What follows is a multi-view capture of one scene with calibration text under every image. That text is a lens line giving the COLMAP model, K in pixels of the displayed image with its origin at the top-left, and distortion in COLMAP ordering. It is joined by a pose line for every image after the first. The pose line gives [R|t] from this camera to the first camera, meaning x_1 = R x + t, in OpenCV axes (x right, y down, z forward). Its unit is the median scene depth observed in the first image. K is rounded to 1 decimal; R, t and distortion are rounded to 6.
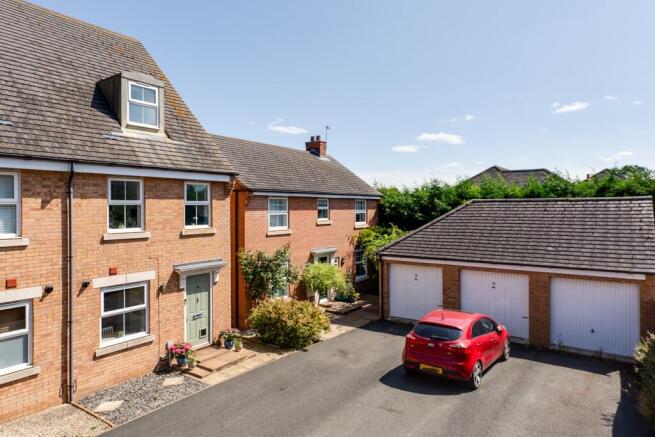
lens RADIAL K [[397.9, 0, 327.4], [0, 397.9, 208.3], [0, 0, 1]] dist [0.001691, 0.000569]
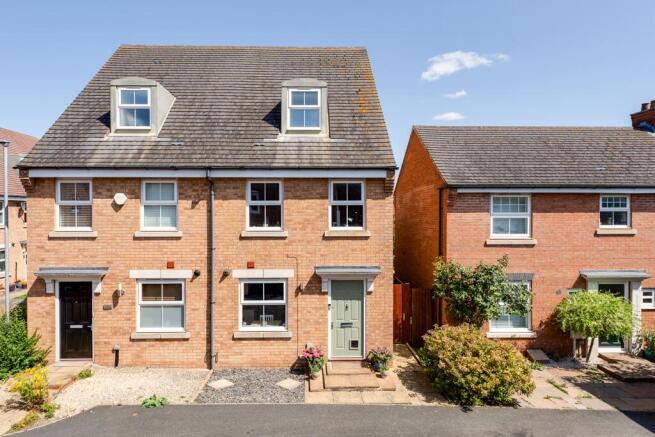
lens RADIAL K [[384.2, 0, 326.6], [0, 384.2, 215.0], [0, 0, 1]] dist [0.004850, 0.001475]
pose [[0.615405, 0.013102, -0.788102, 0.367120], [-0.003799, 0.999900, 0.013657, 0.002853], [0.788202, -0.005411, 0.615393, 0.433070]]
